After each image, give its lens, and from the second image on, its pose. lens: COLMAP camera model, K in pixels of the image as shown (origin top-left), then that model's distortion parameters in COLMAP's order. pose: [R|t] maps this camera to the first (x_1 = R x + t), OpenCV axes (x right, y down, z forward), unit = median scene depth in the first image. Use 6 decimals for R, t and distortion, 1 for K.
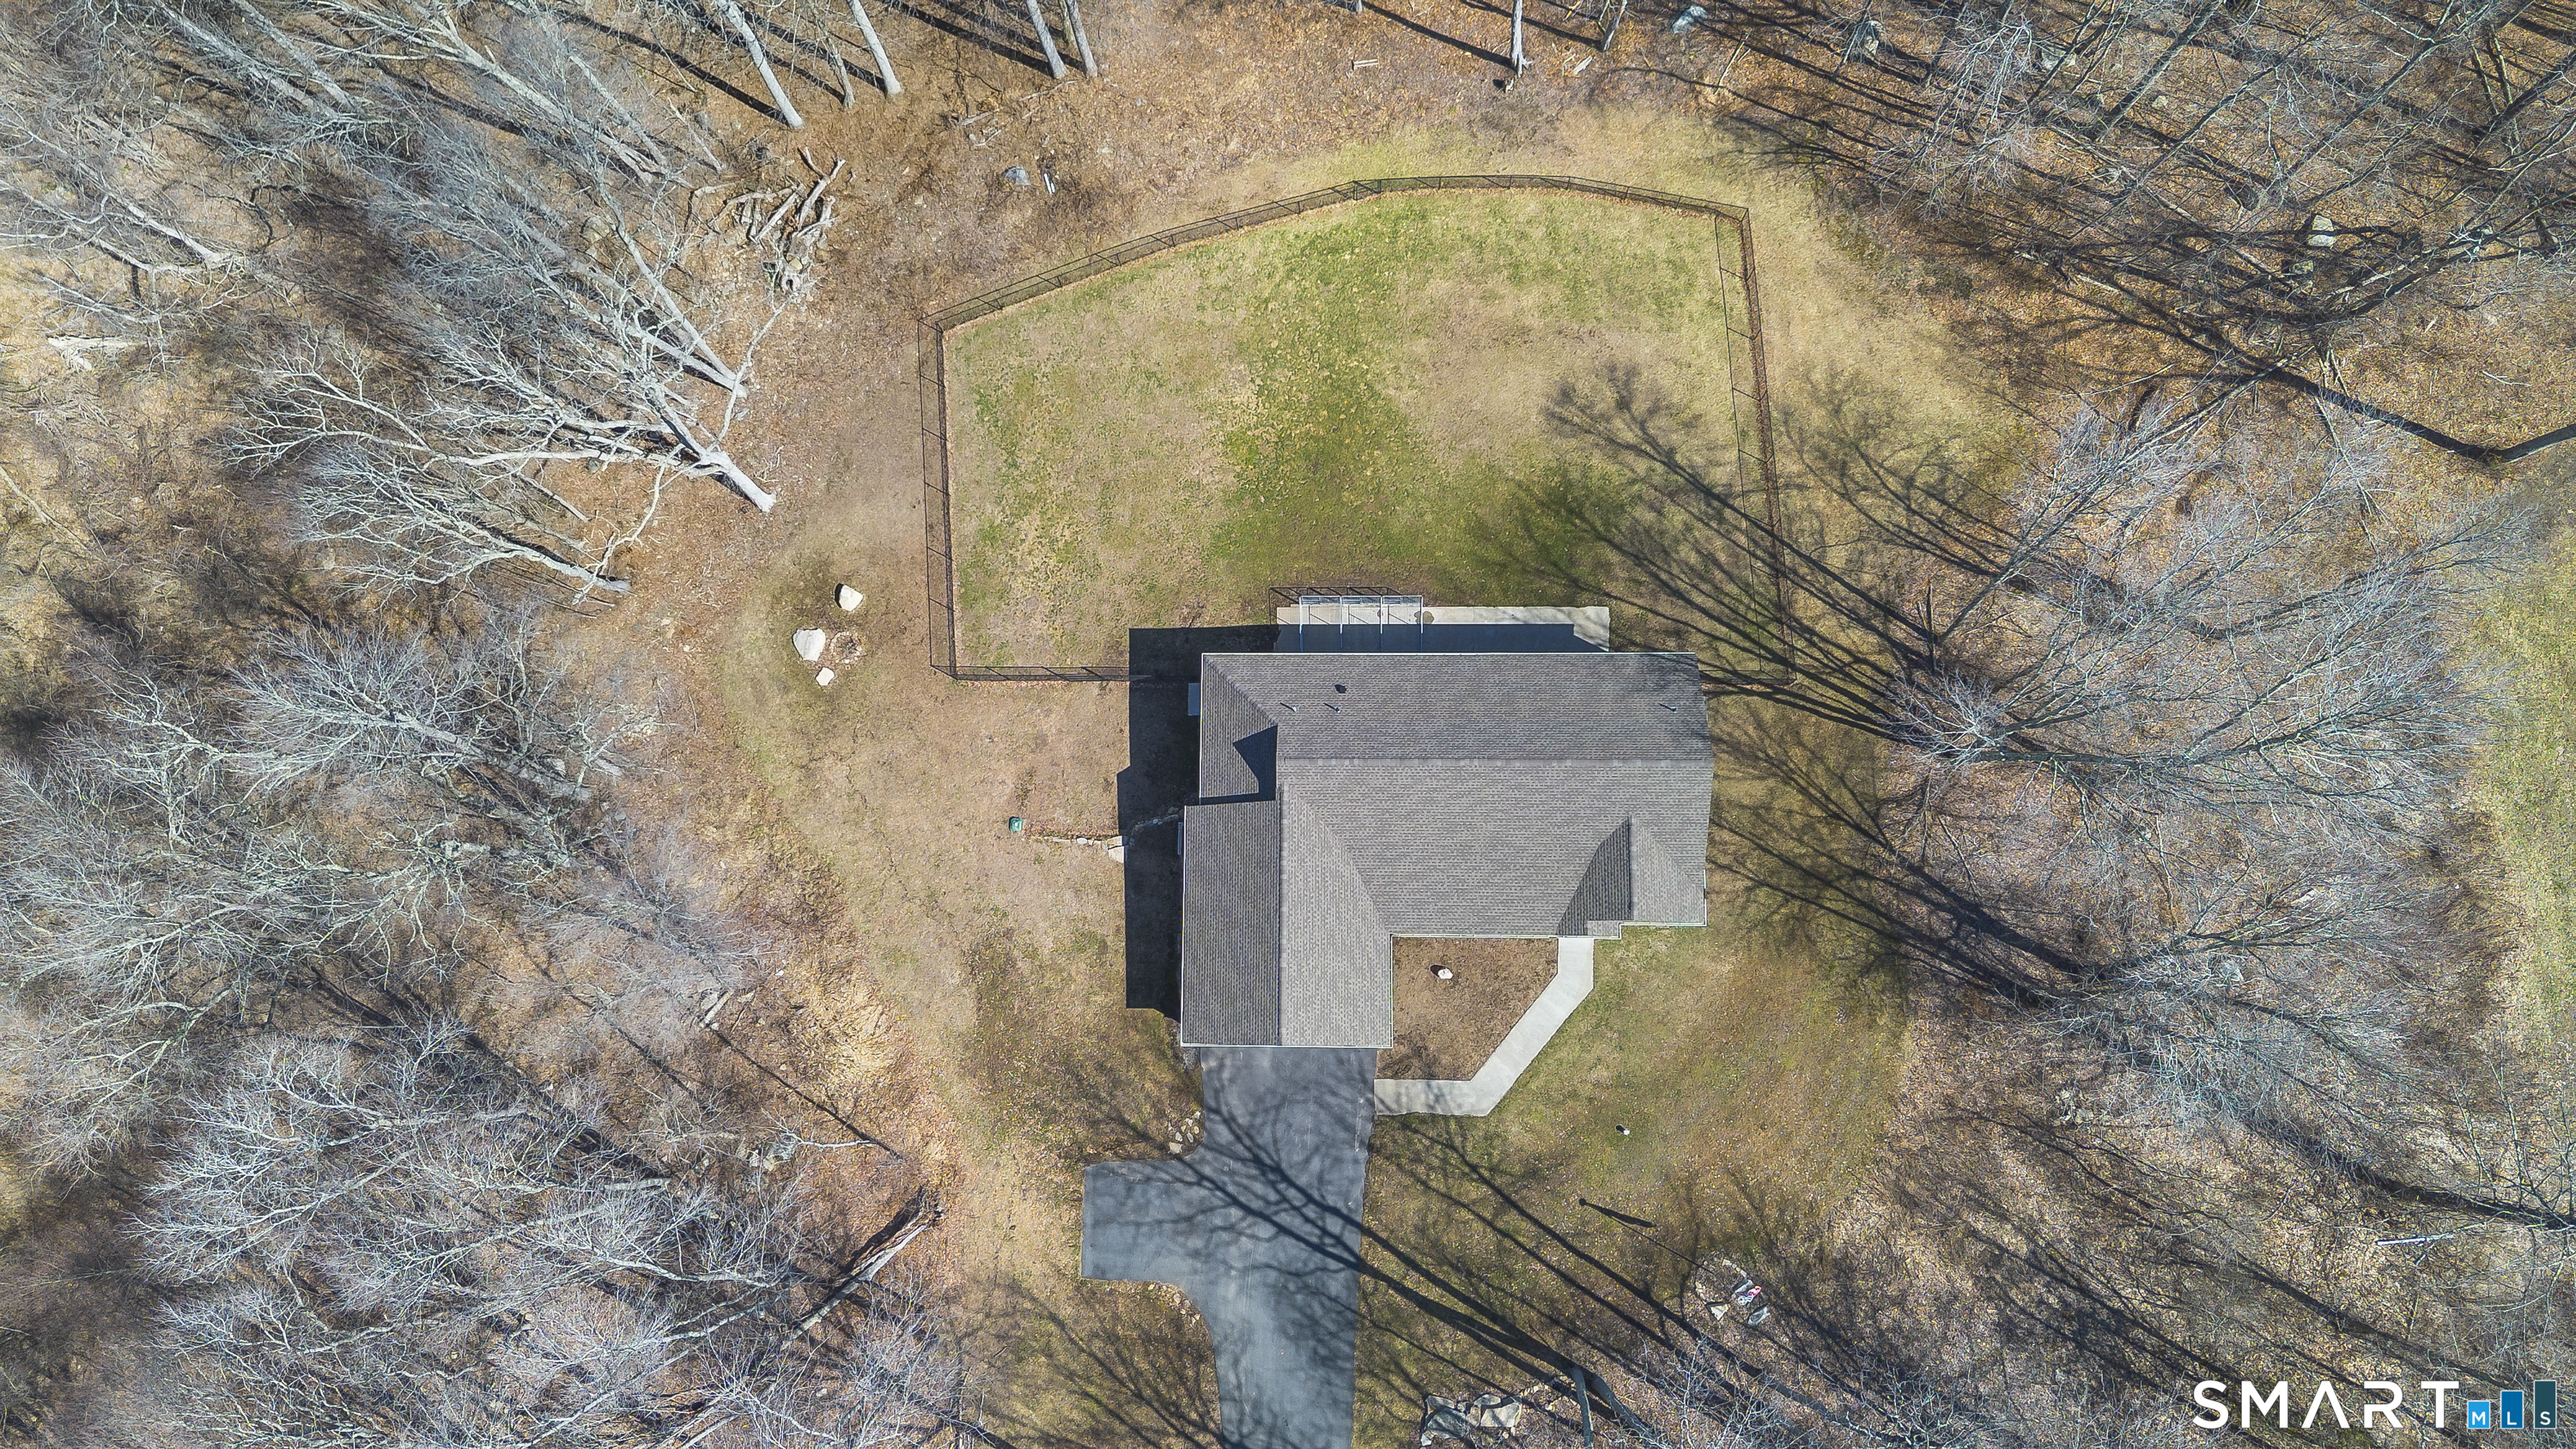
lens RADIAL K [[1815.2, 0, 1288.0], [0, 1815.2, 724.5], [0, 0, 1]] dist [0.089858, -0.092044]
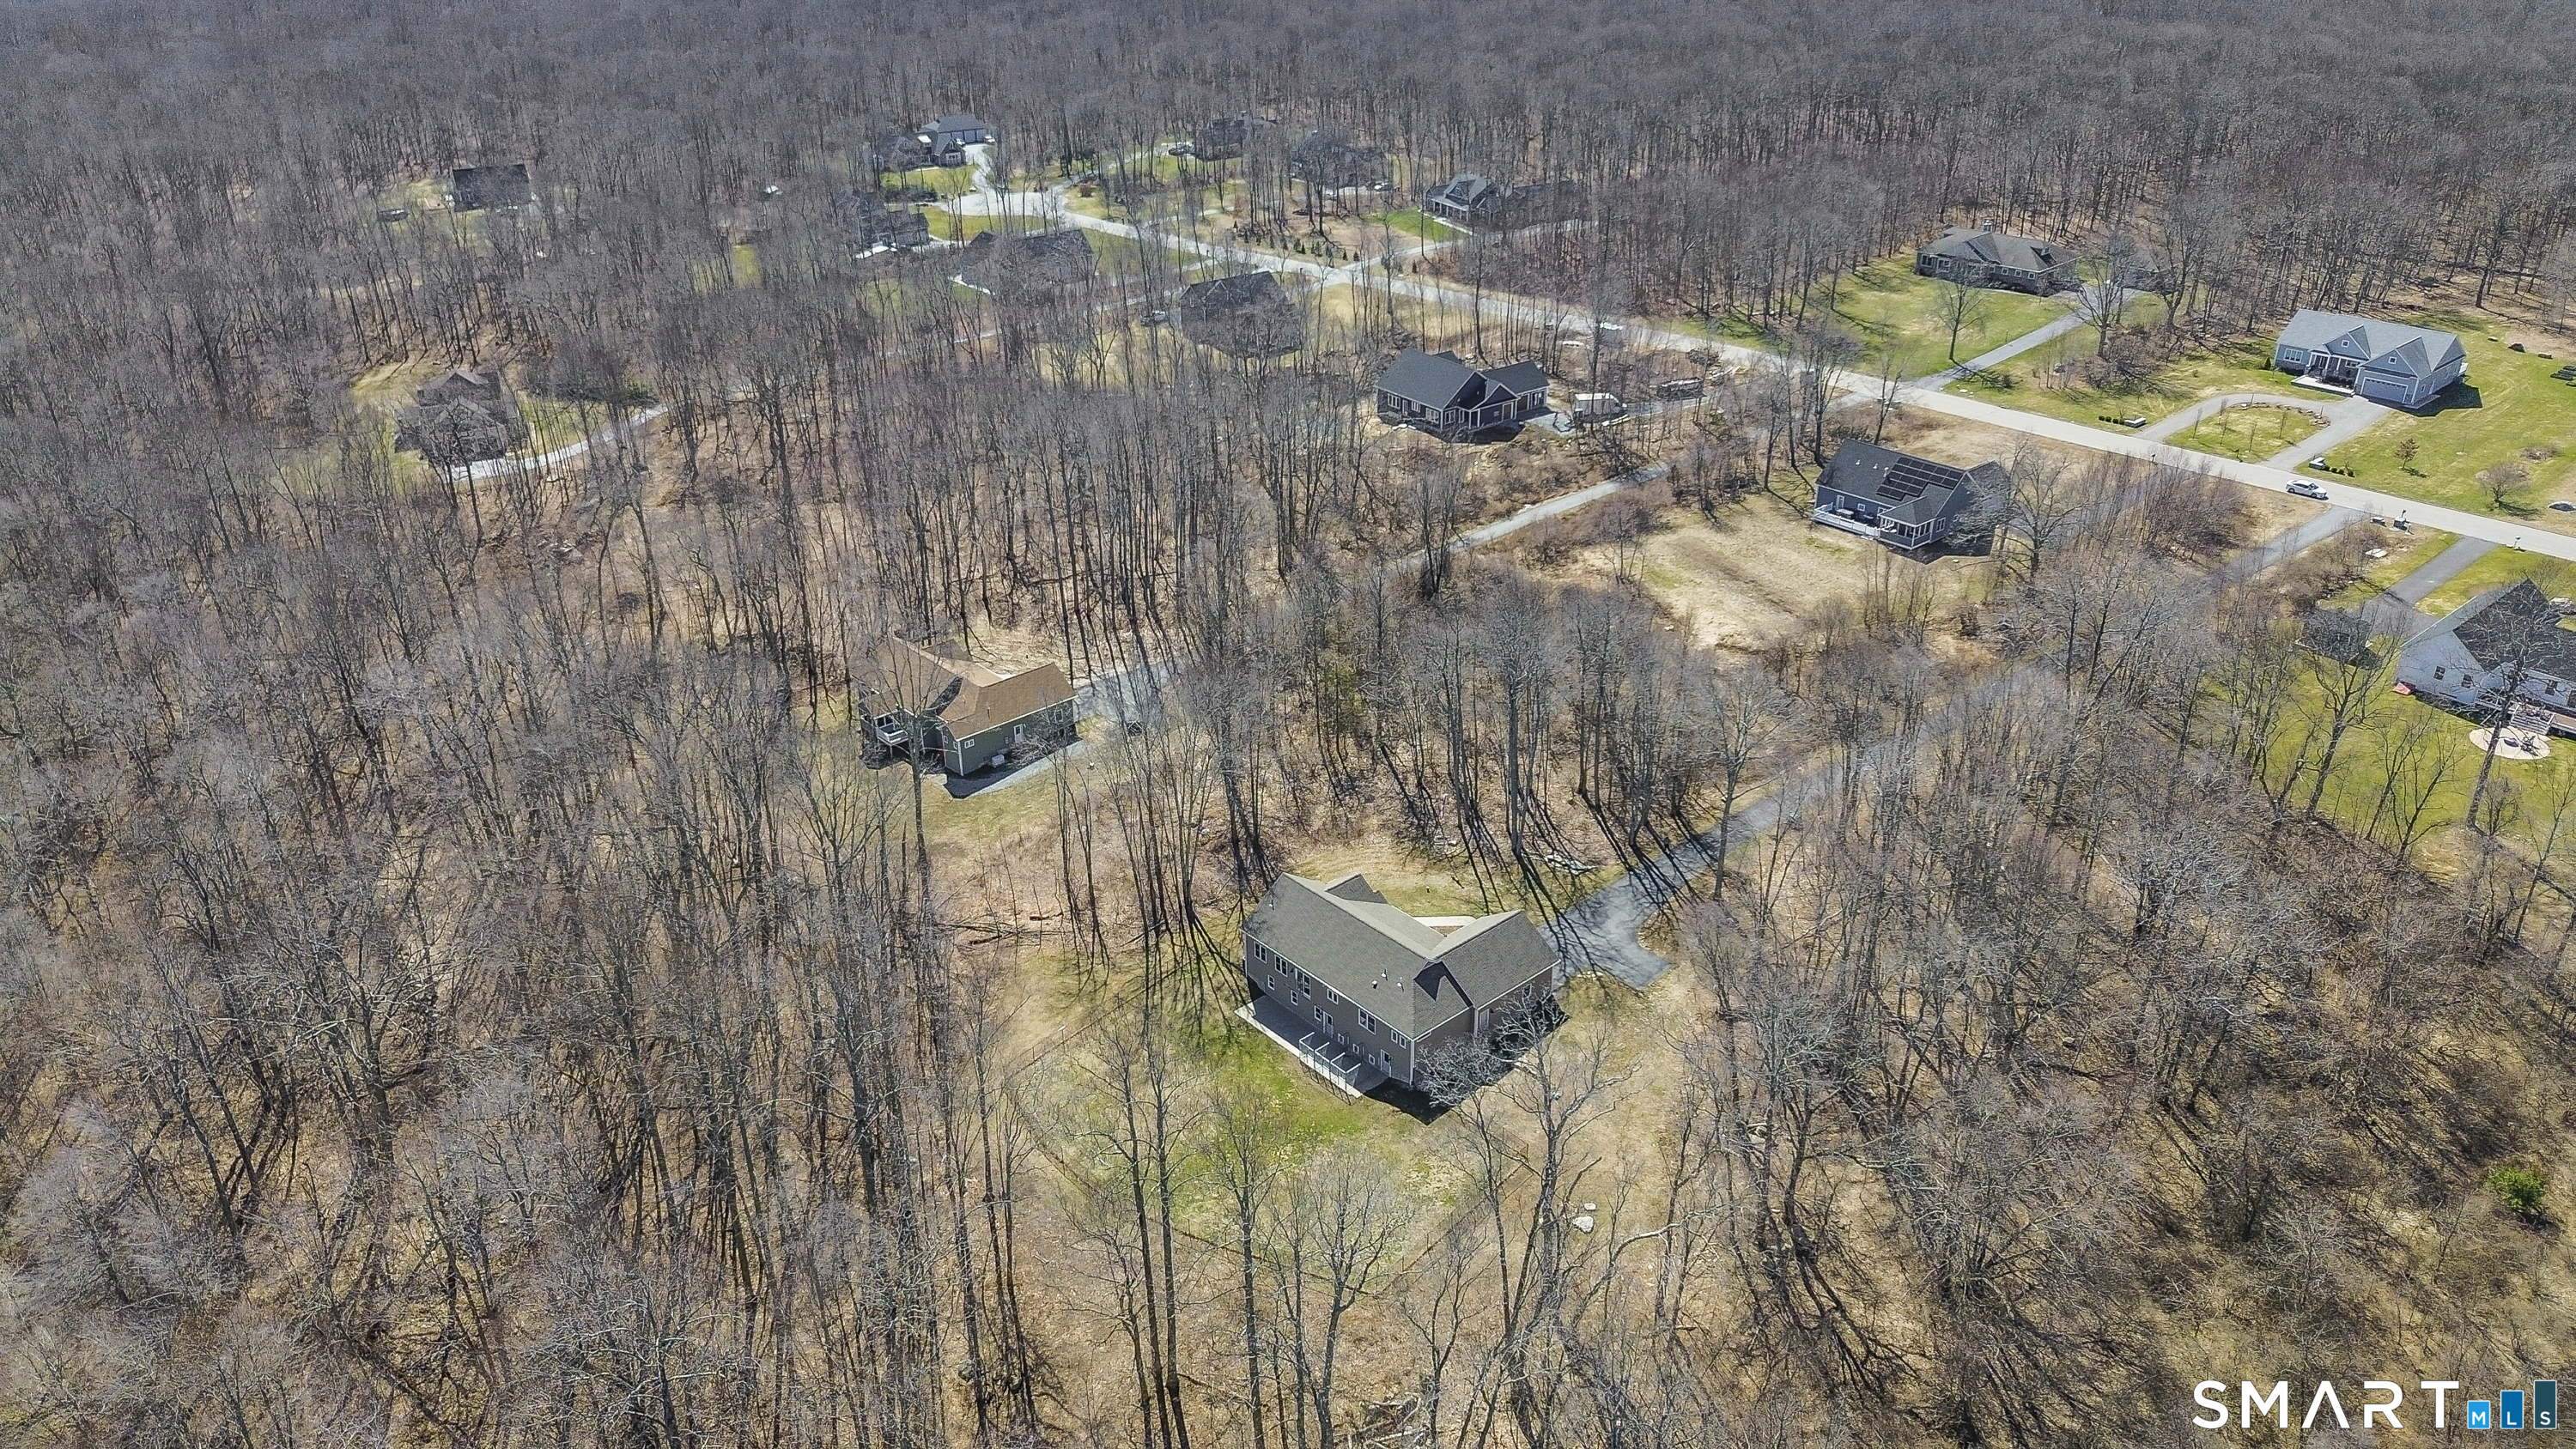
lens RADIAL K [[1815.2, 0, 1288.0], [0, 1815.2, 724.5], [0, 0, 1]] dist [0.089858, -0.092044]
pose [[-0.667340, -0.286834, 0.687302, -1.088127], [0.743780, -0.209521, 0.634737, -1.180024], [-0.038060, 0.934787, 0.353163, 0.075769]]
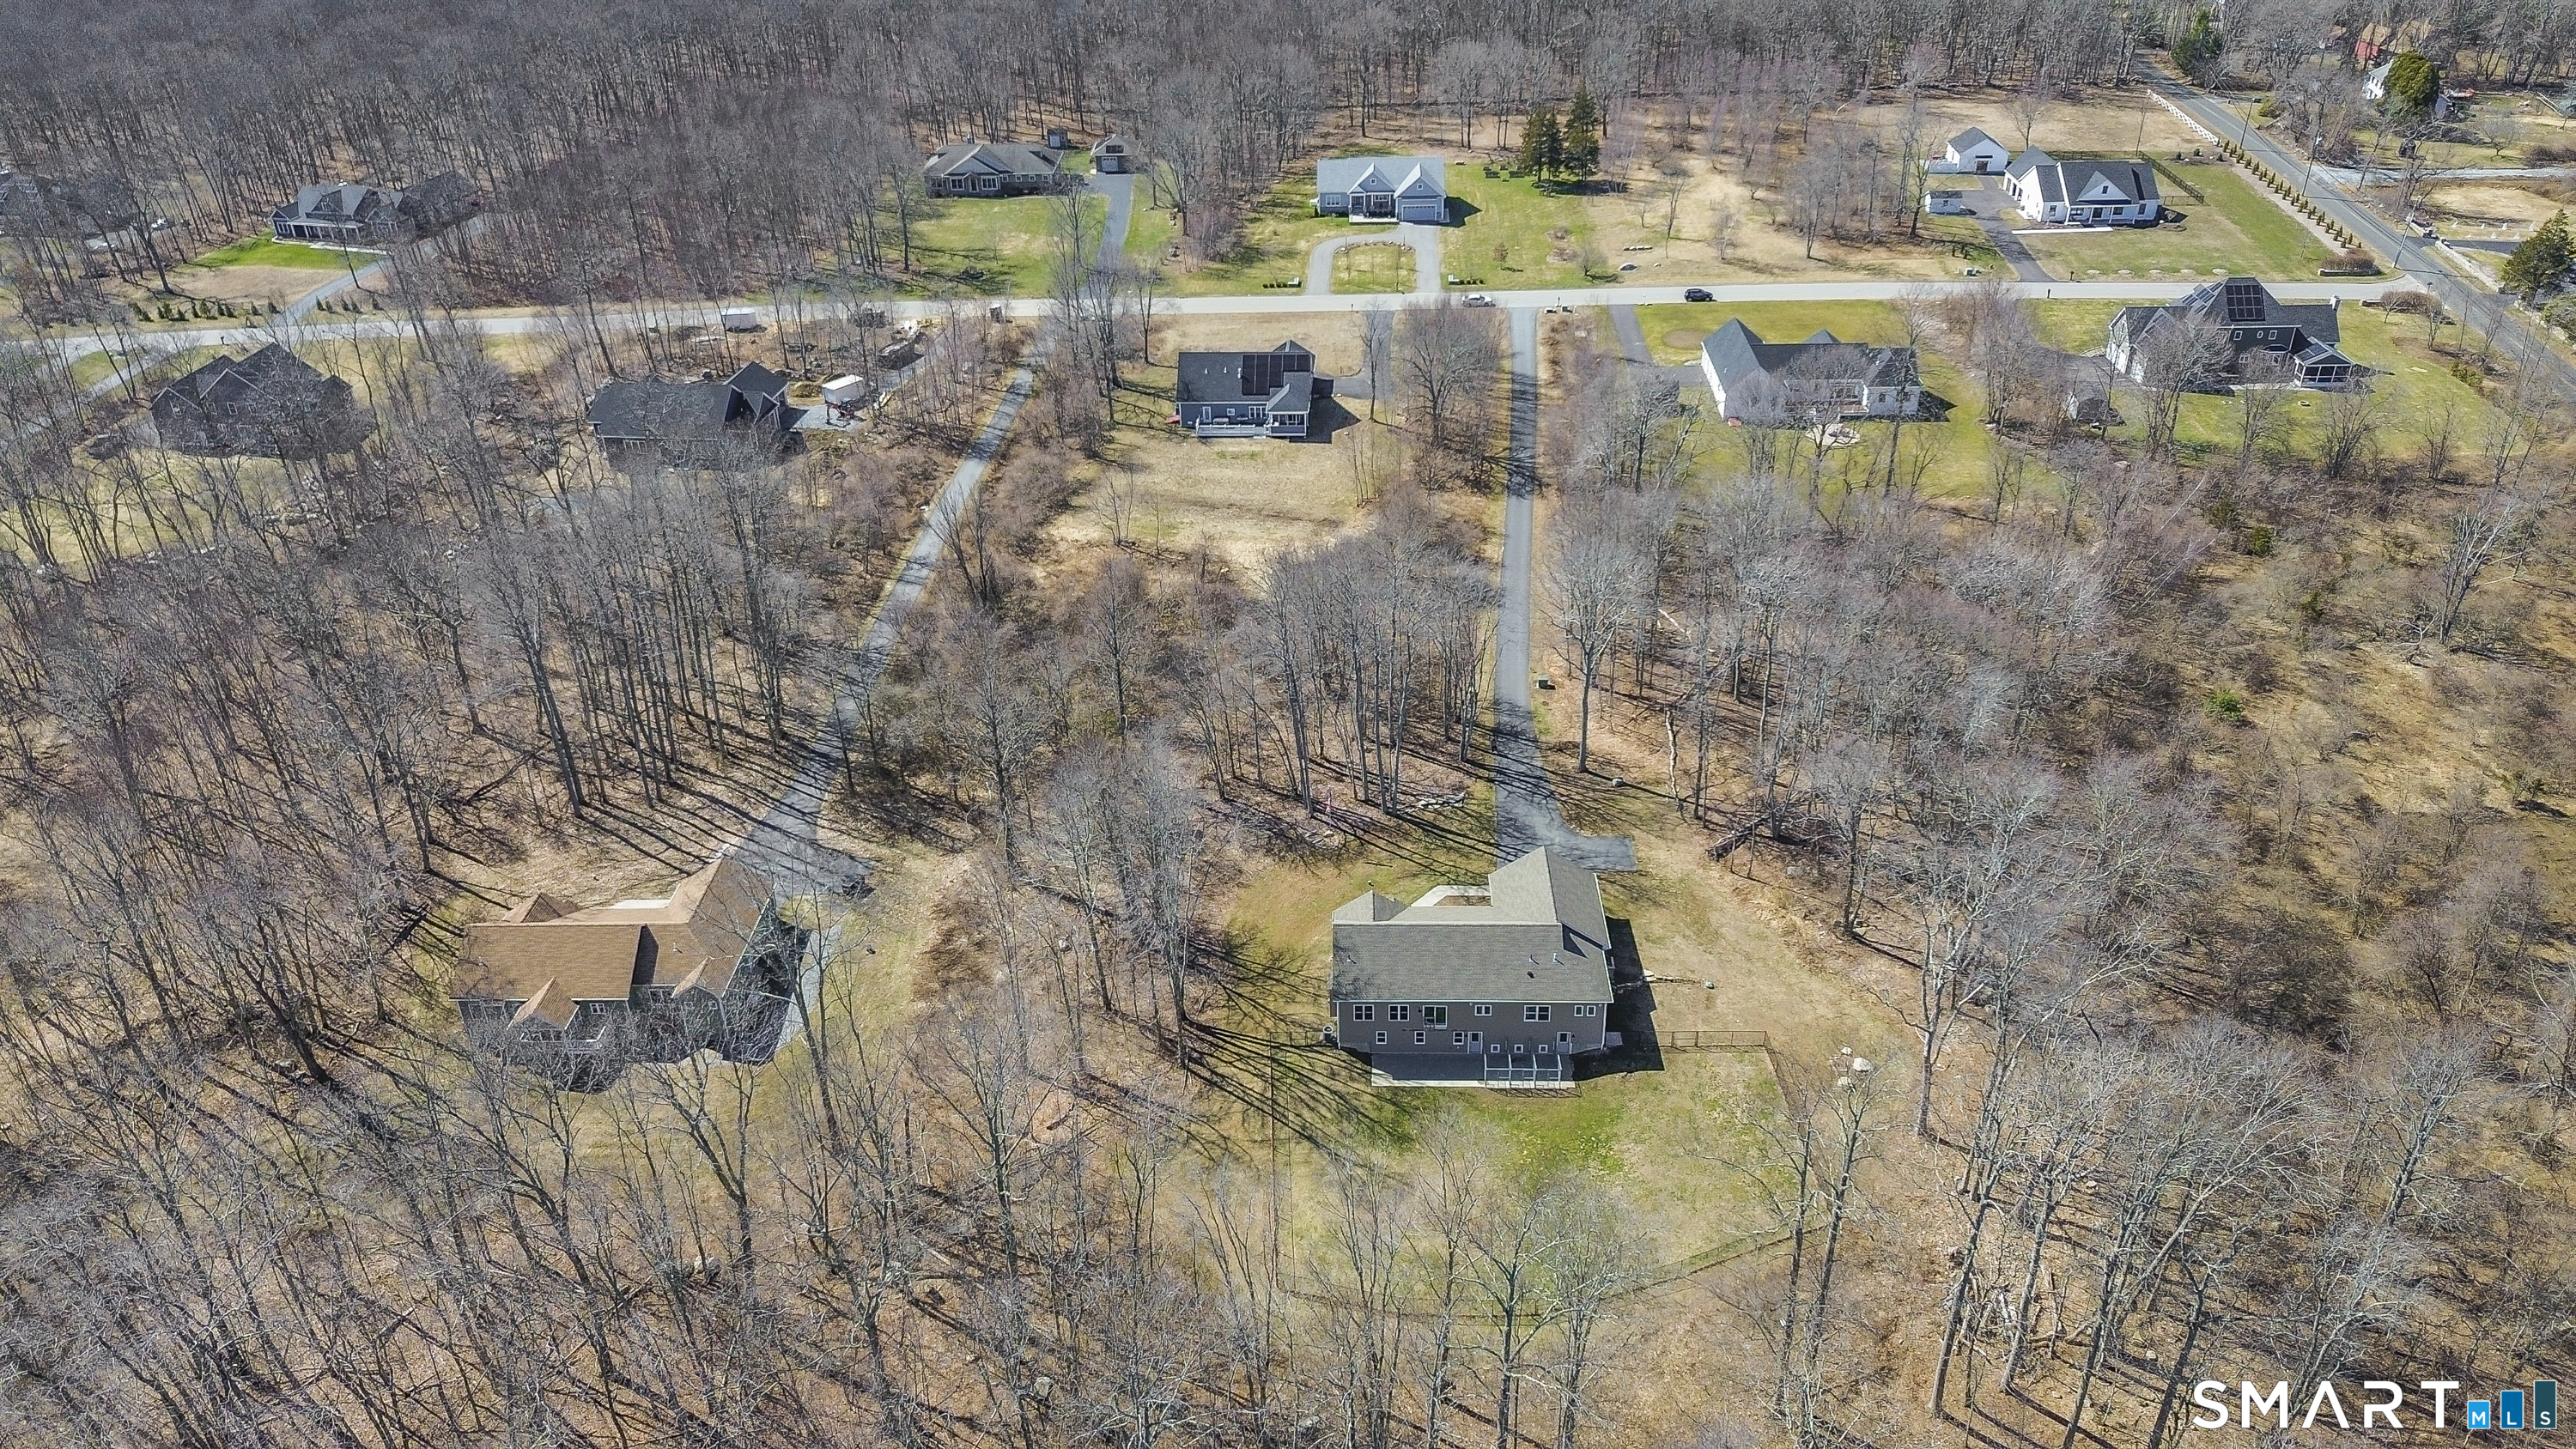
lens RADIAL K [[1815.2, 0, 1288.0], [0, 1815.2, 724.5], [0, 0, 1]] dist [0.089858, -0.092044]
pose [[-0.996399, 0.054925, 0.064590, 0.132719], [0.037089, -0.402691, 0.914584, -1.510986], [0.076243, 0.913686, 0.399204, 0.032002]]
